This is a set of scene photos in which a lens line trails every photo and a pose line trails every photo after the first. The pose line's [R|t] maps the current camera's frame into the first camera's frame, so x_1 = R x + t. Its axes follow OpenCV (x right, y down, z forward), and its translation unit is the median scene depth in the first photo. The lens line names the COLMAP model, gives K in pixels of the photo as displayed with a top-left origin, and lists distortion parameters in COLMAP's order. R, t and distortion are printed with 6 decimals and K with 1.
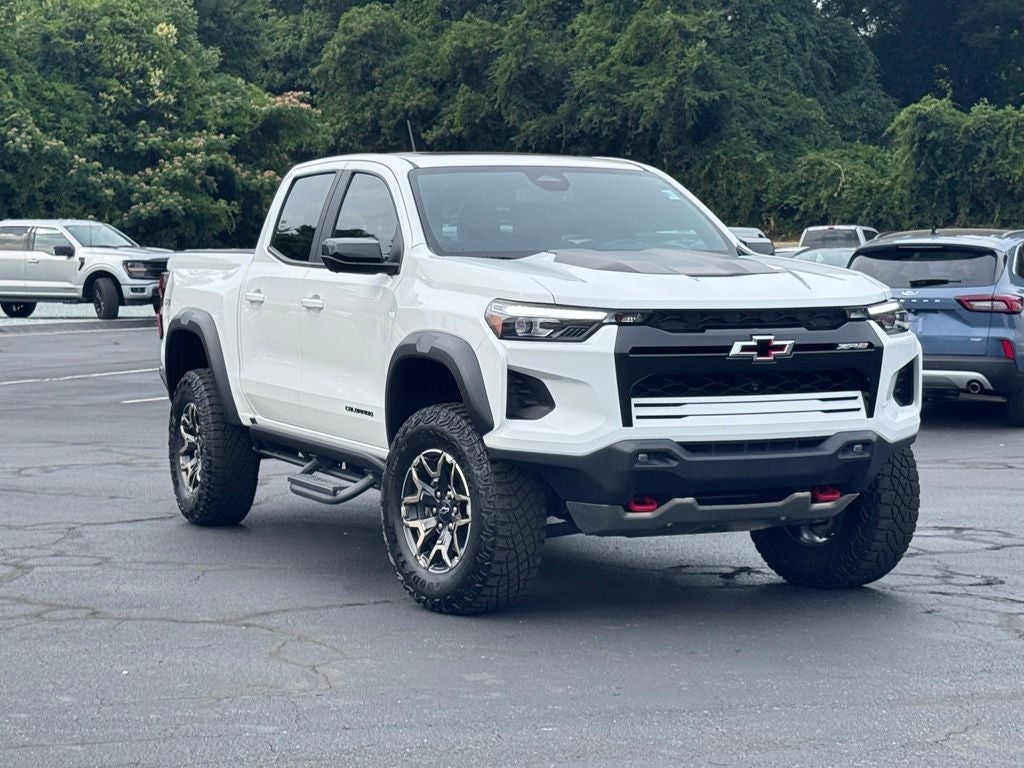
lens RADIAL K [[2217.7, 0, 512.0], [0, 2217.7, 384.0], [0, 0, 1]] dist [0.131335, 0.109736]
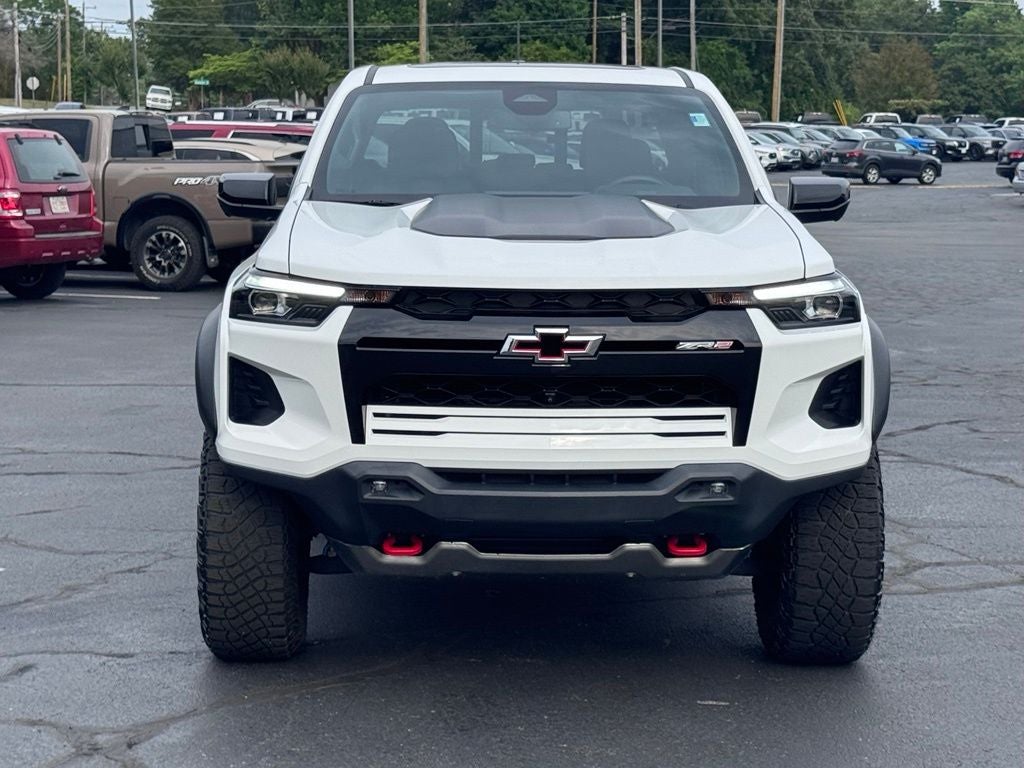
lens RADIAL K [[2217.7, 0, 512.0], [0, 2217.7, 384.0], [0, 0, 1]] dist [0.131335, 0.109736]
pose [[0.921525, 0.053184, -0.384660, 0.378781], [-0.034438, 0.997867, 0.055463, -0.042990], [0.386789, -0.037864, 0.921391, 0.329579]]
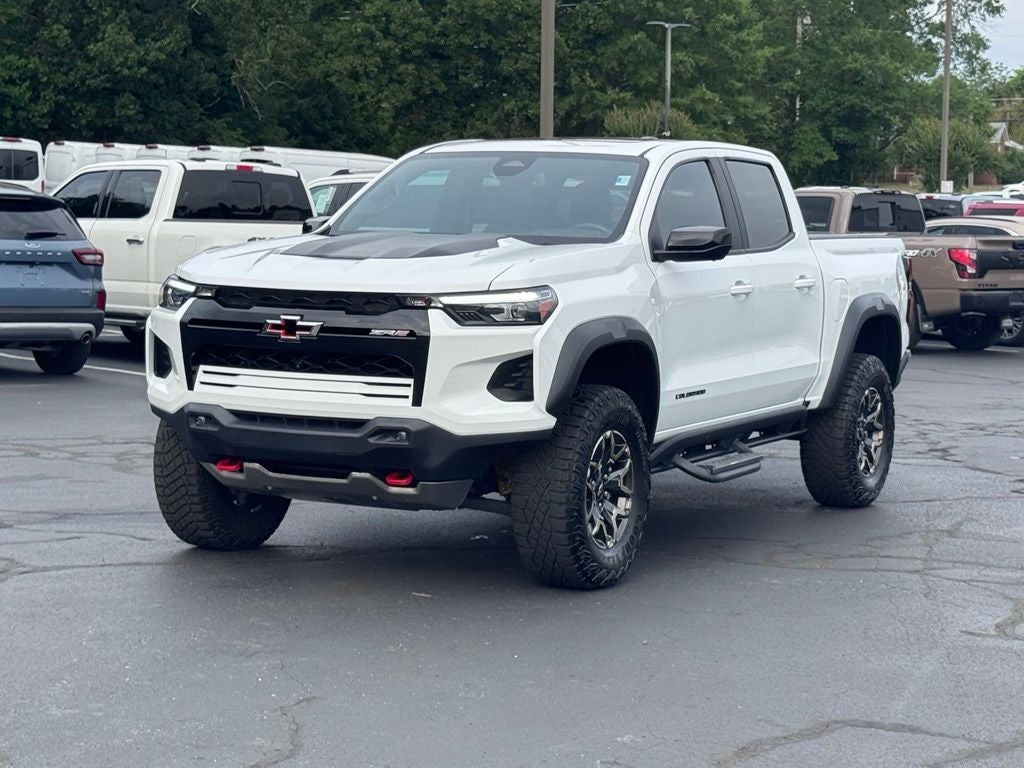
lens RADIAL K [[2217.7, 0, 512.0], [0, 2217.7, 384.0], [0, 0, 1]] dist [0.131335, 0.109736]
pose [[0.630809, 0.078926, -0.771914, 0.986879], [-0.071797, 0.996483, 0.043215, -0.042261], [0.772610, 0.028161, 0.634257, 0.417205]]
